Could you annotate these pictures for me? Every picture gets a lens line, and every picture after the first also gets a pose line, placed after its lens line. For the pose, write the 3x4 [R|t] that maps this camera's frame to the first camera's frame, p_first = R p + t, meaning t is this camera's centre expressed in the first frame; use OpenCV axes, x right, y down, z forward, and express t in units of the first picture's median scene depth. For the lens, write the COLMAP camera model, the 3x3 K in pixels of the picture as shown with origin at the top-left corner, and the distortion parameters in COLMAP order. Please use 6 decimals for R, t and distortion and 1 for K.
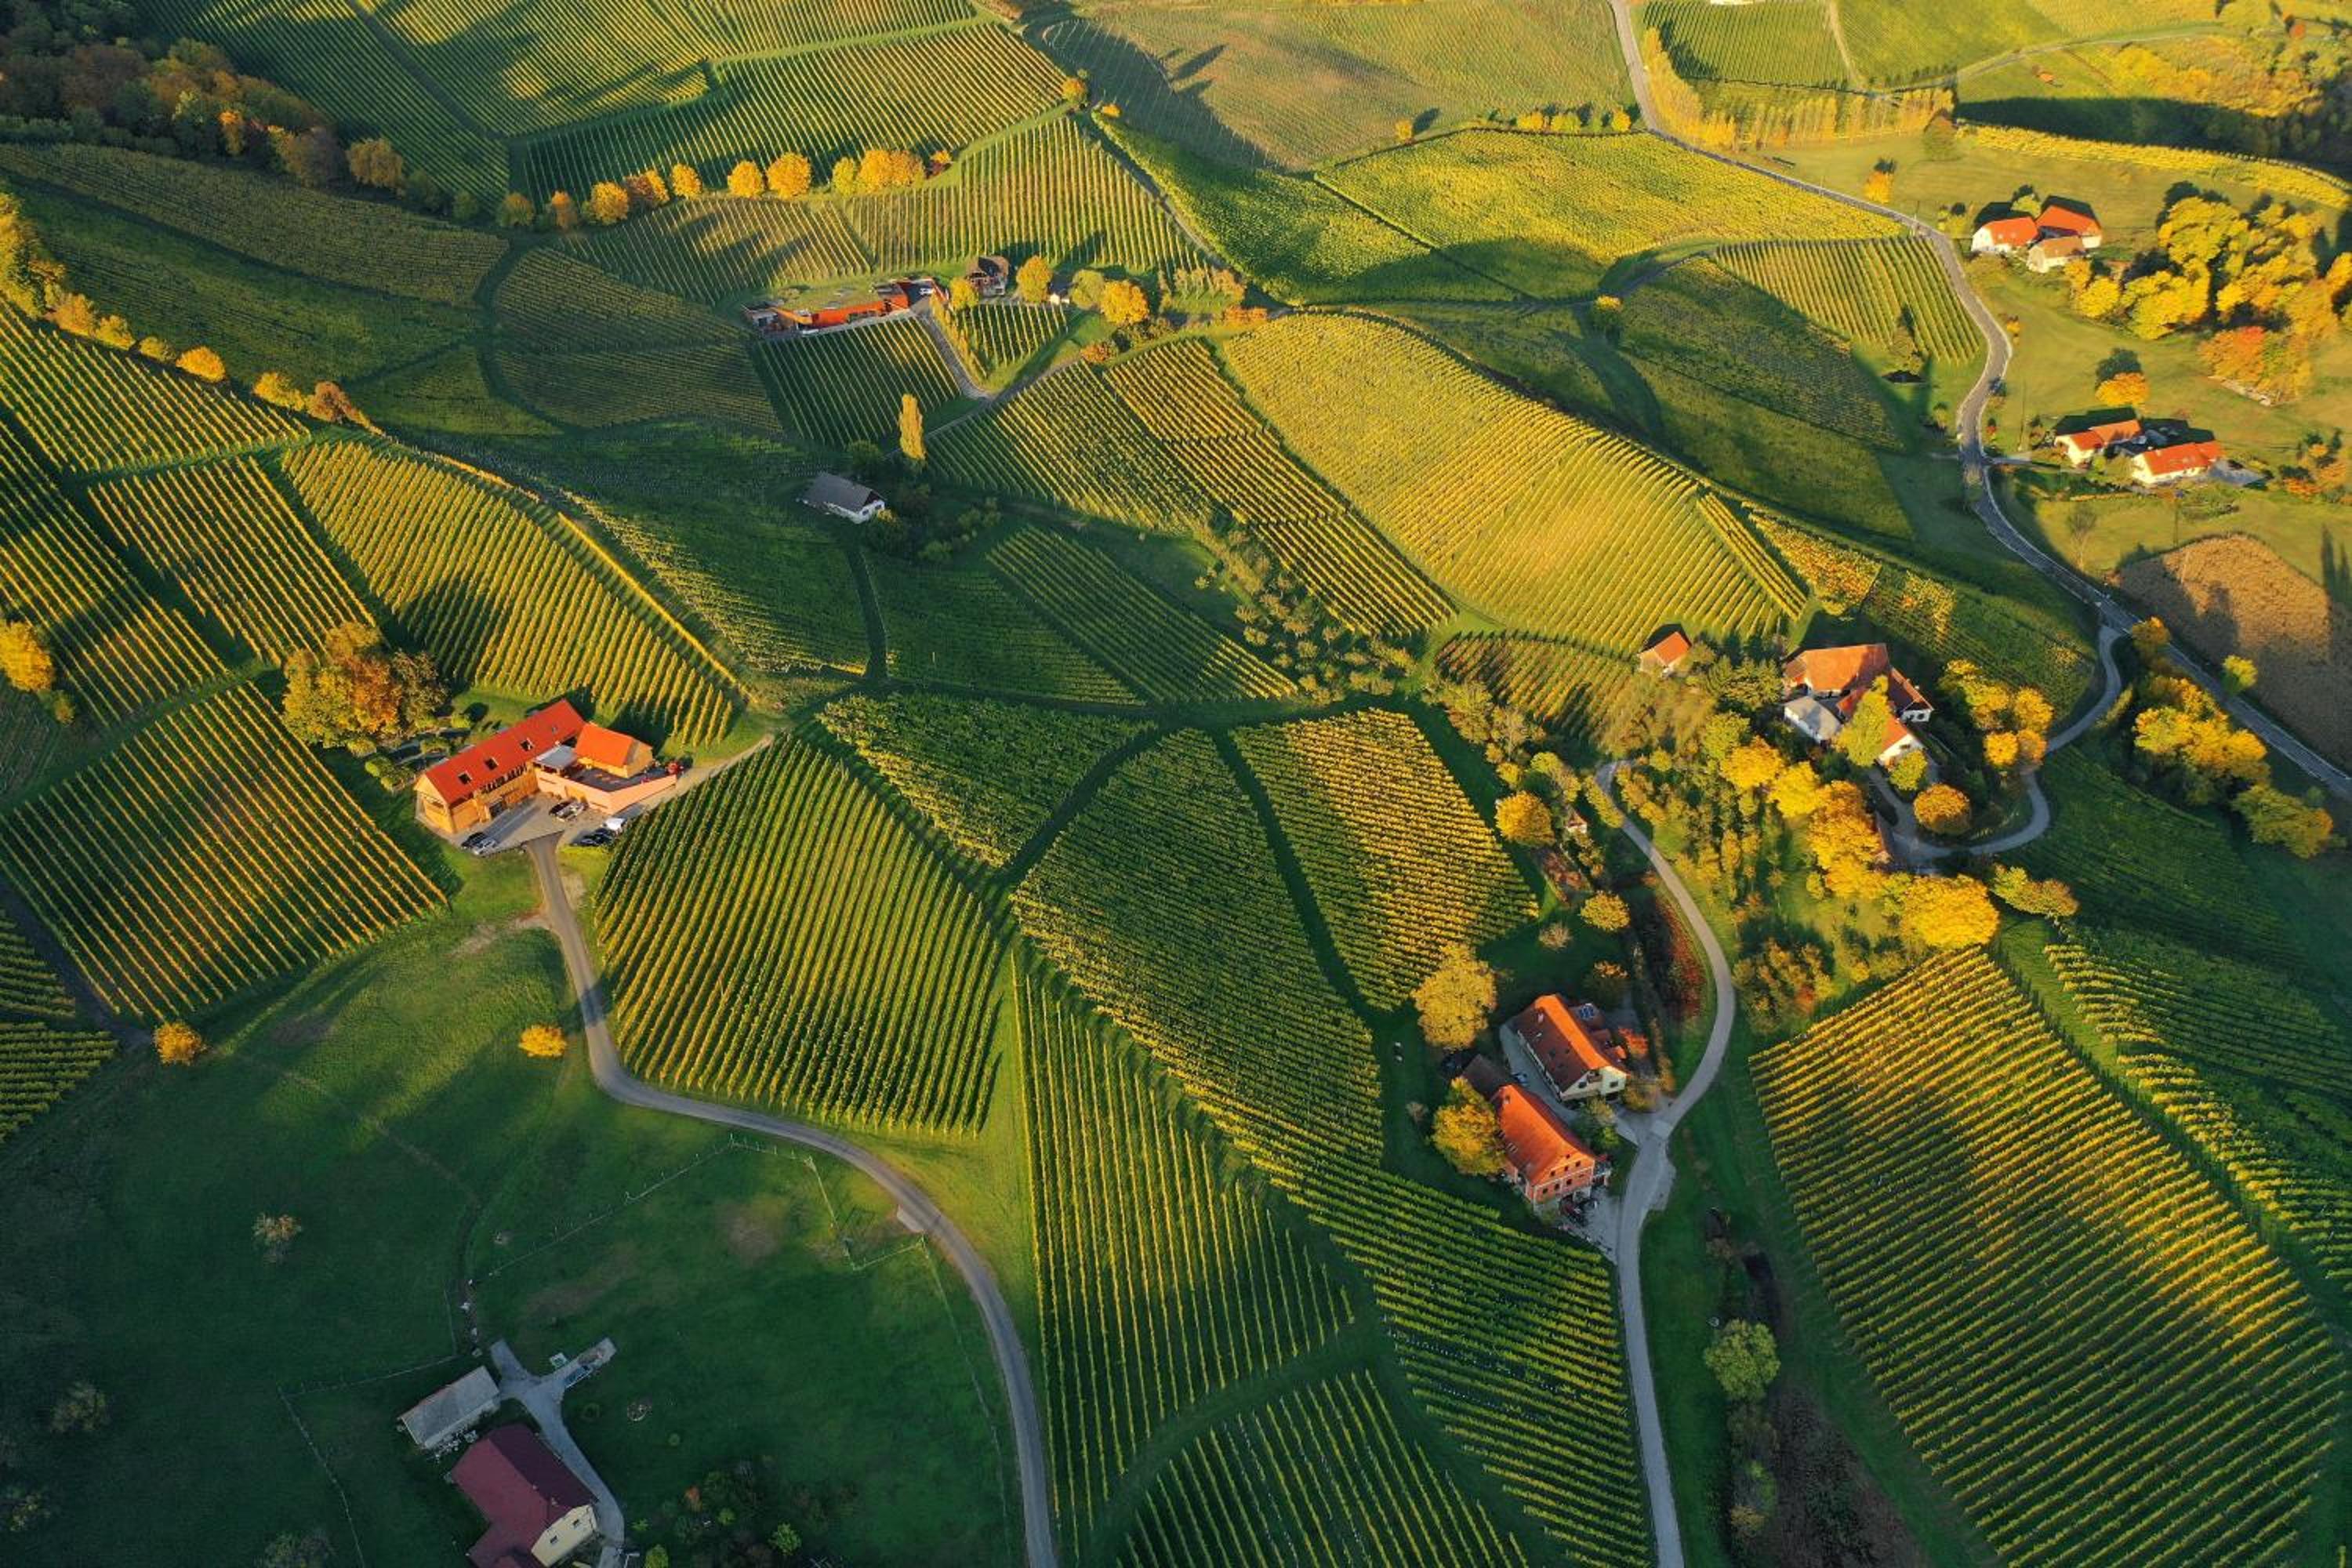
lens RADIAL K [[1851.2, 0, 1176.0], [0, 1851.2, 784.0], [0, 0, 1]] dist [-0.007199, -0.010014]
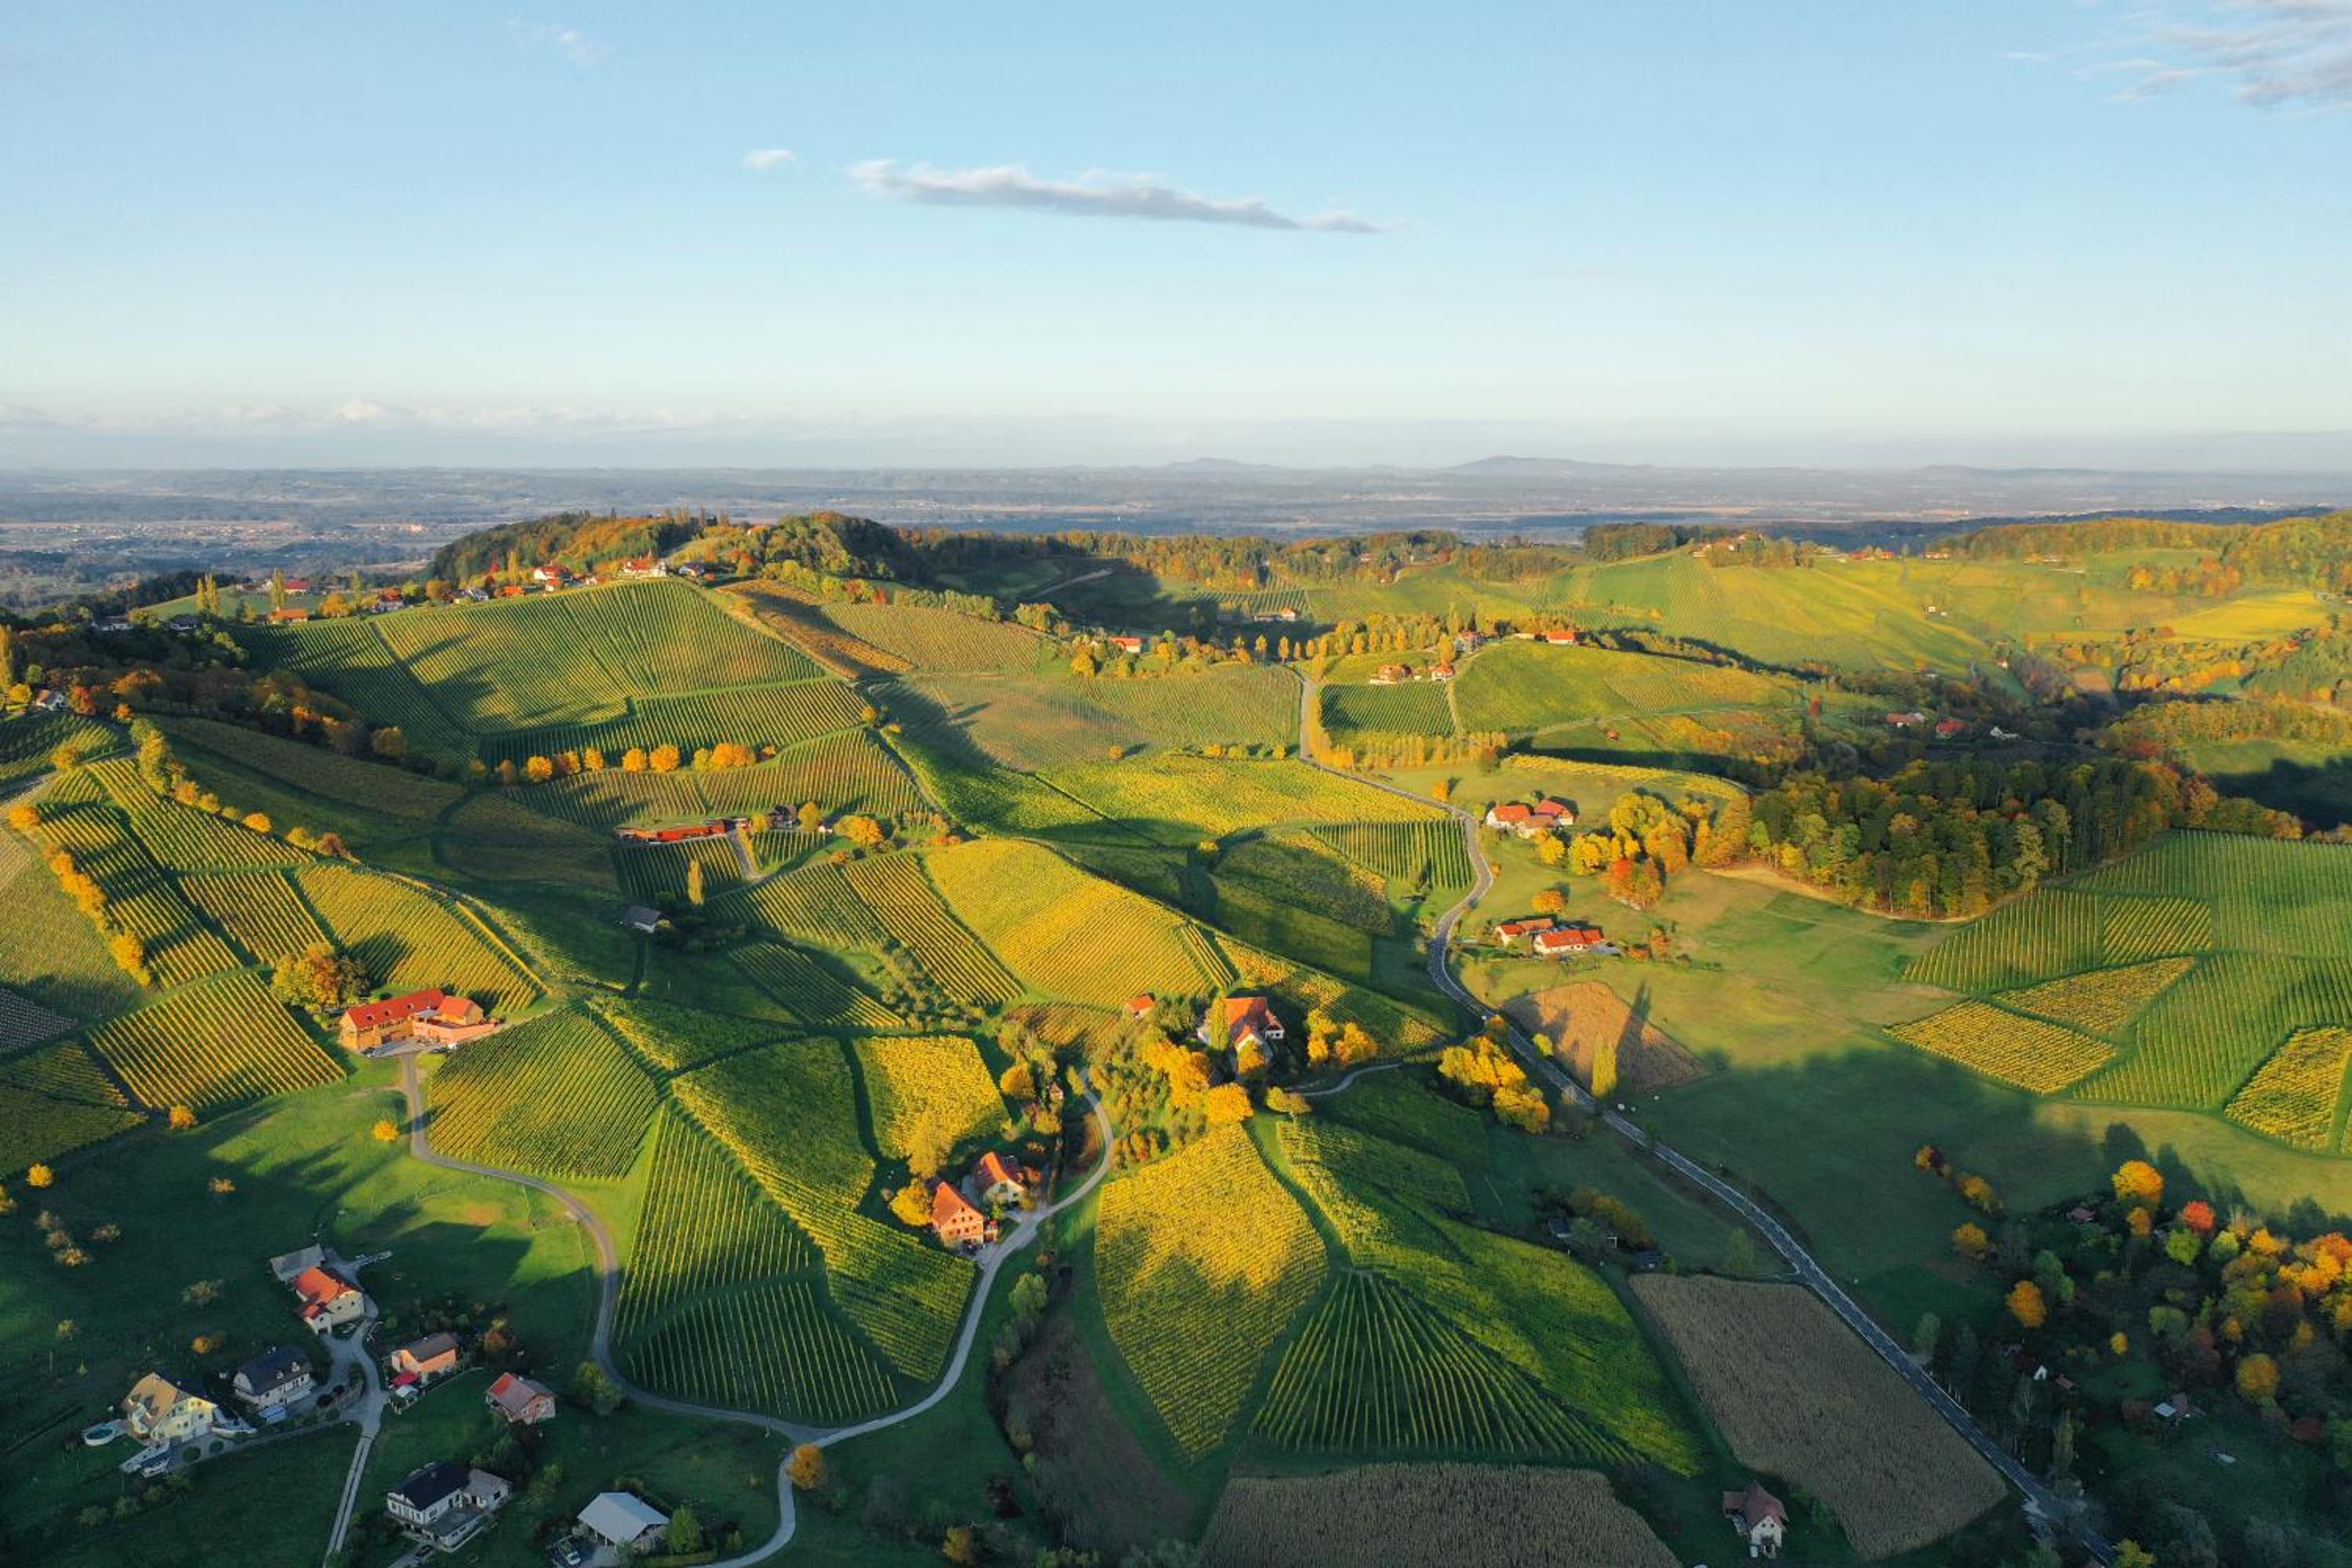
lens RADIAL K [[1851.2, 0, 1176.0], [0, 1851.2, 784.0], [0, 0, 1]] dist [-0.007199, -0.010014]
pose [[0.999883, 0.015226, -0.001109, 0.269846], [-0.014556, 0.928947, -0.369926, 0.310674], [-0.004602, 0.369899, 0.929061, -0.505090]]
